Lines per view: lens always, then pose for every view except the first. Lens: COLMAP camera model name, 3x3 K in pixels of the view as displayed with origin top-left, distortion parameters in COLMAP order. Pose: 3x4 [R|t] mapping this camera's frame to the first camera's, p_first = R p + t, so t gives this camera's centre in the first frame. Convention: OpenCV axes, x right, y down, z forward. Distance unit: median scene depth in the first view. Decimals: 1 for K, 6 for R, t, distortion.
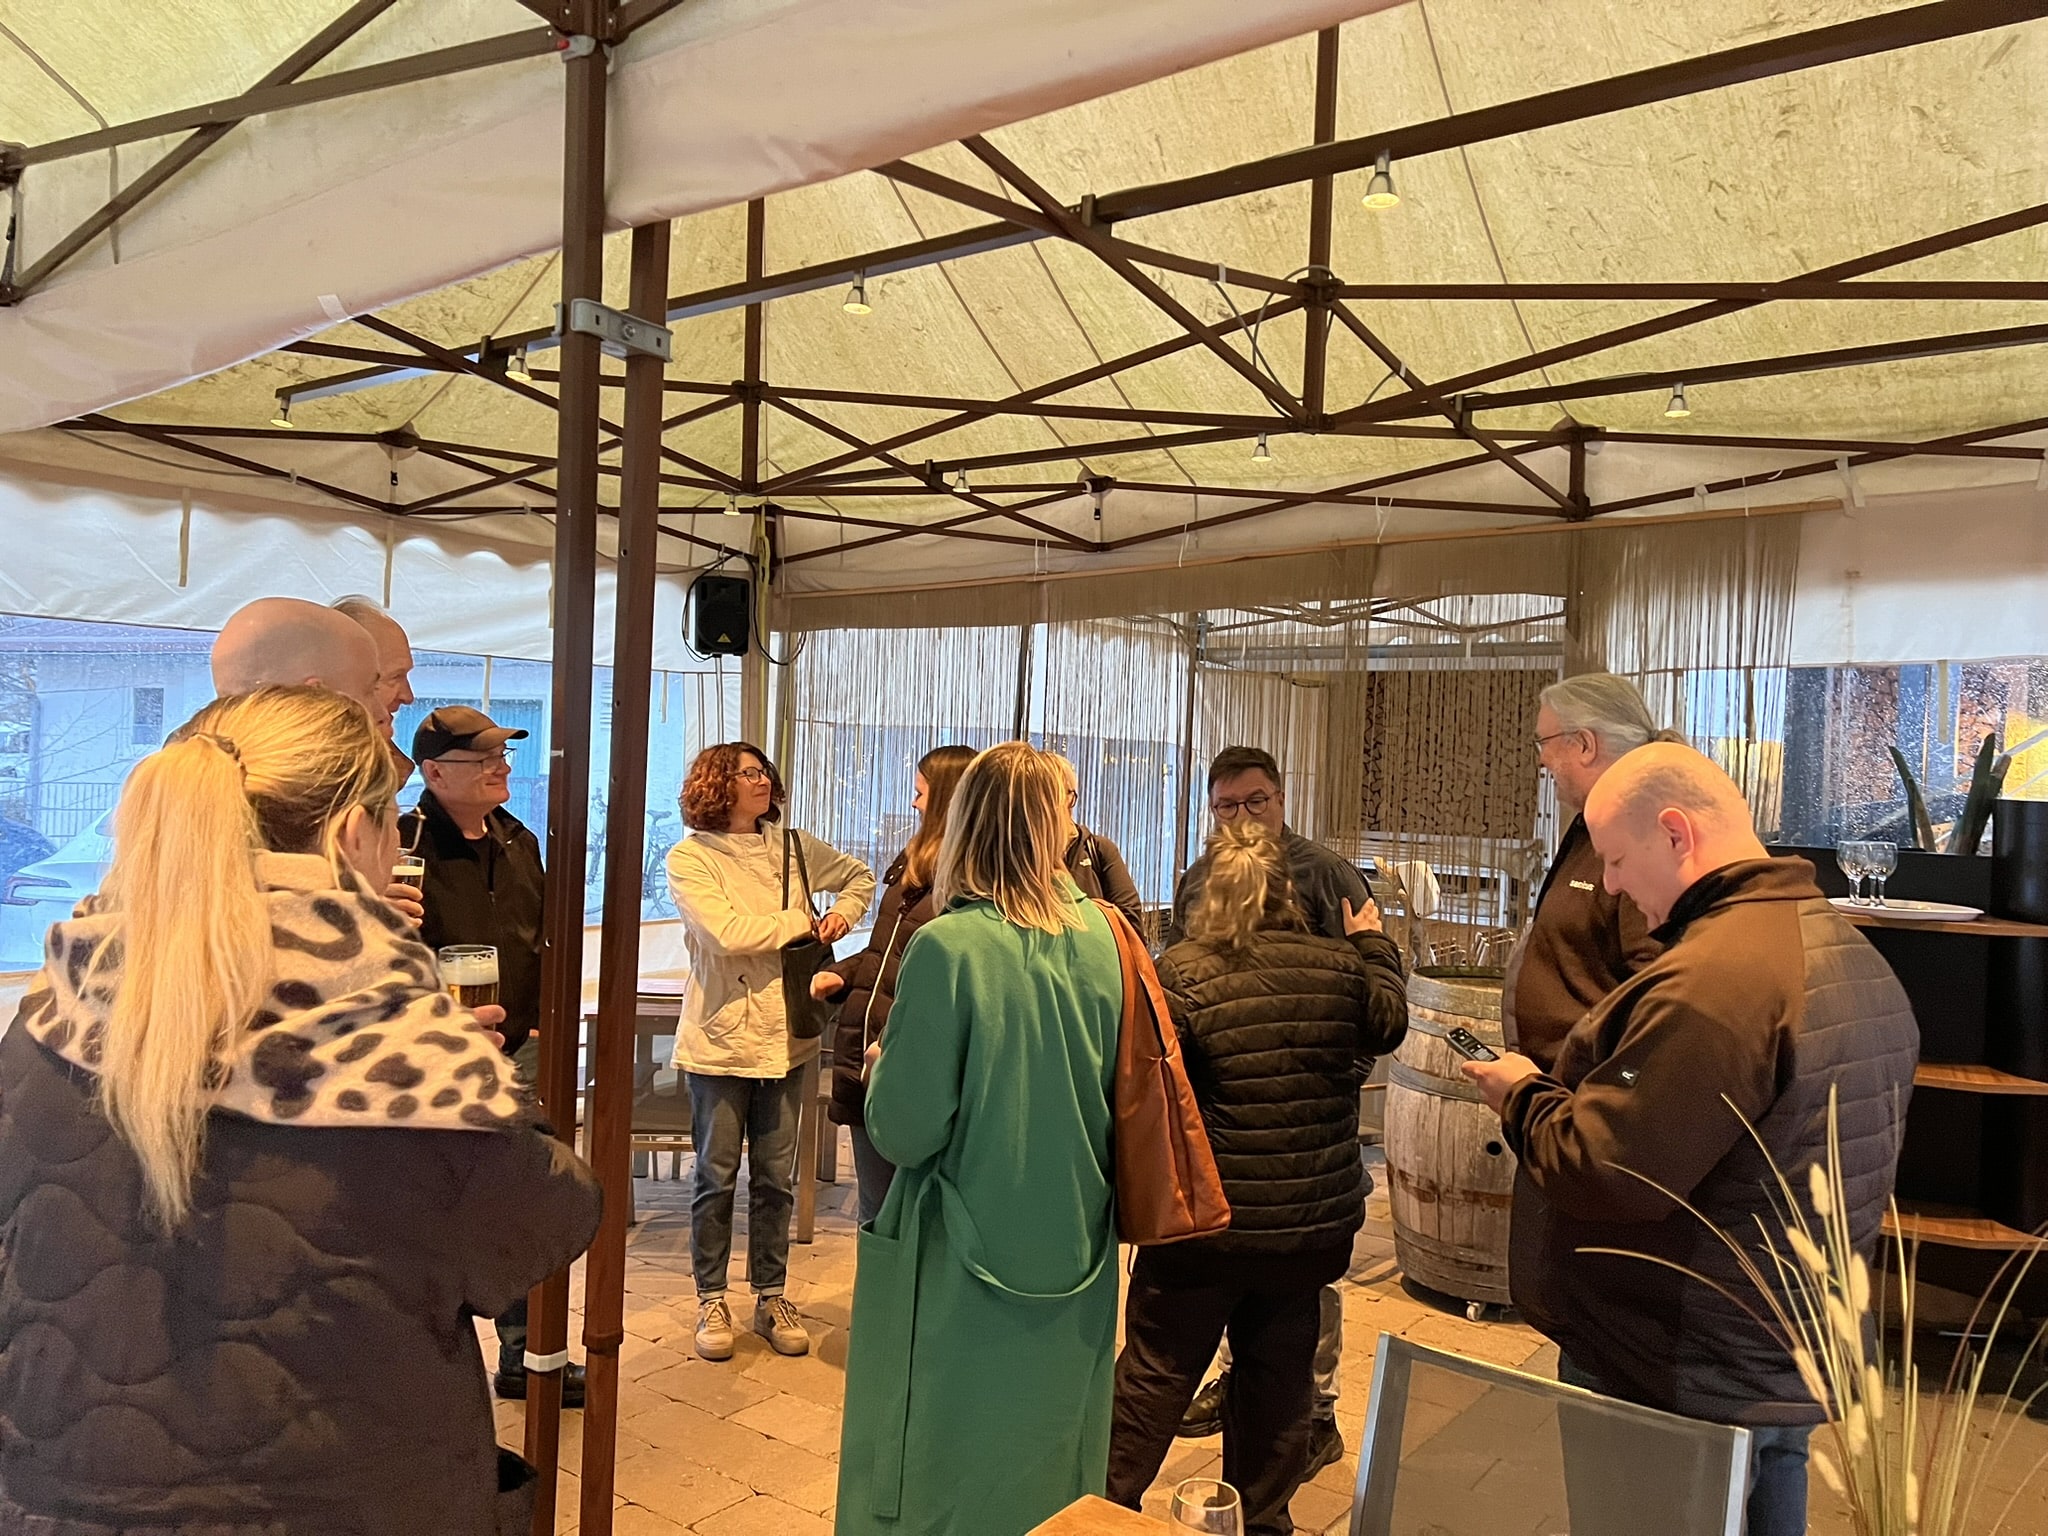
lens RADIAL K [[1595.7, 0, 1014.3], [0, 1595.7, 764.7], [0, 0, 1]] dist [0.076847, -0.099025]
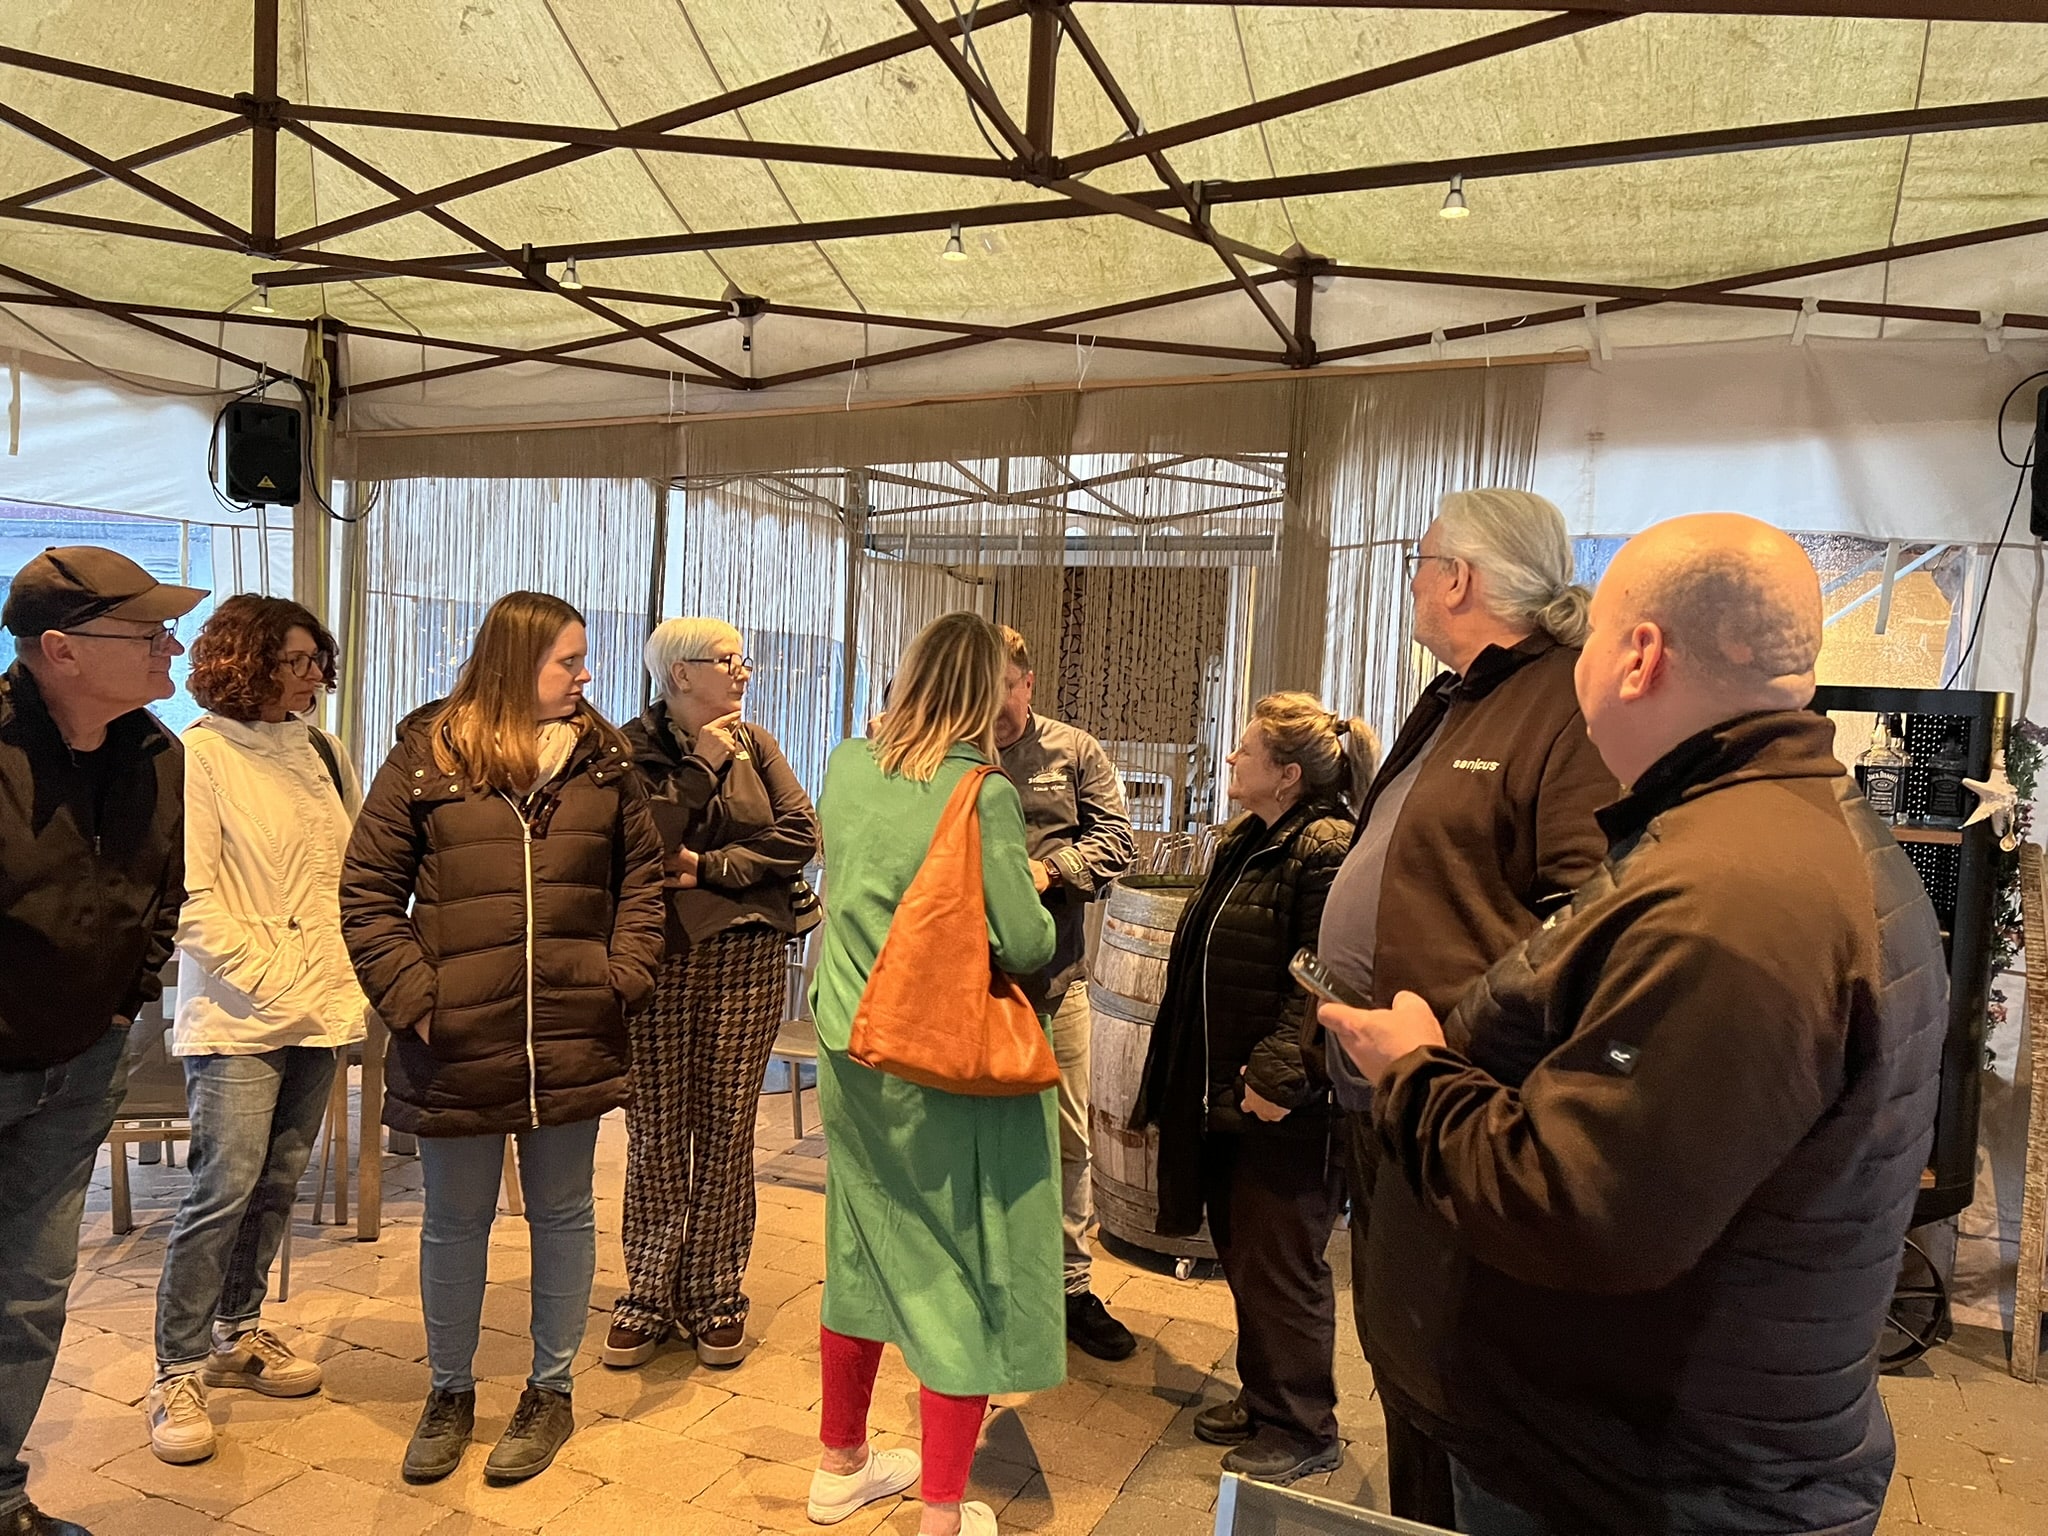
lens RADIAL K [[1563.0, 0, 1055.8], [0, 1563.0, 758.7], [0, 0, 1]] dist [0.059420, -0.098964]
pose [[0.969587, -0.001186, 0.244744, 0.009370], [-0.011096, 0.998747, 0.048799, 0.021211], [-0.244495, -0.050031, 0.968359, 0.195884]]
